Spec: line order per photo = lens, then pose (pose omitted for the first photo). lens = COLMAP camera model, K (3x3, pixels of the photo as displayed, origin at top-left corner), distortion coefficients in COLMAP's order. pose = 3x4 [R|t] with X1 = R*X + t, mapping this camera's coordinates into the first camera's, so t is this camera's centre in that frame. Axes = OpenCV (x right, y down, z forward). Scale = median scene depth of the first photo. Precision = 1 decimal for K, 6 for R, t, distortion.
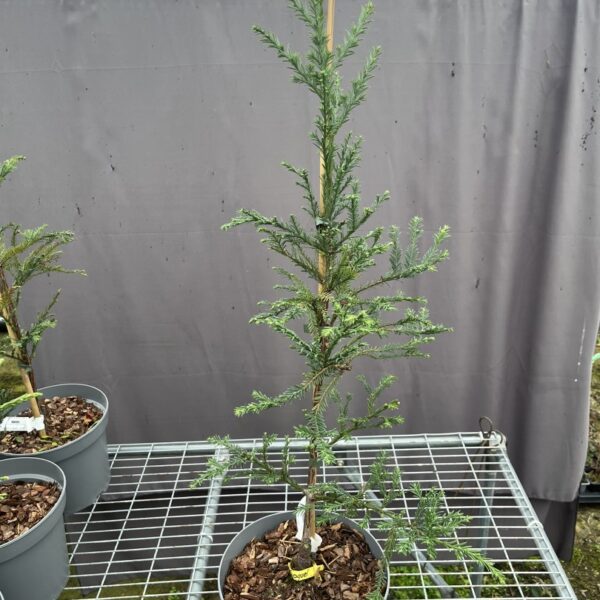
lens RADIAL K [[613.3, 0, 295.8], [0, 613.3, 298.7], [0, 0, 1]] dist [0.014654, 0.000000]
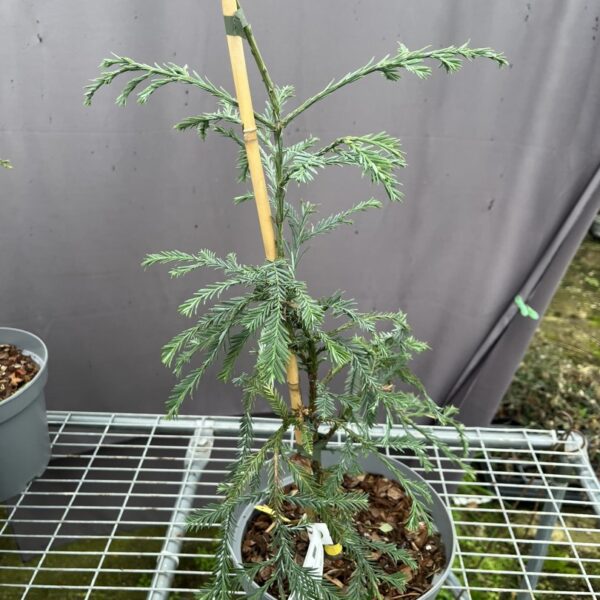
lens RADIAL K [[613.3, 0, 292.2], [0, 613.3, 293.4], [0, 0, 1]] dist [0.014654, 0.000000]
pose [[0.997461, 0.069405, -0.015977, -0.012951], [-0.068270, 0.995671, 0.063074, 0.027190], [0.020286, -0.061823, 0.997881, 0.268840]]
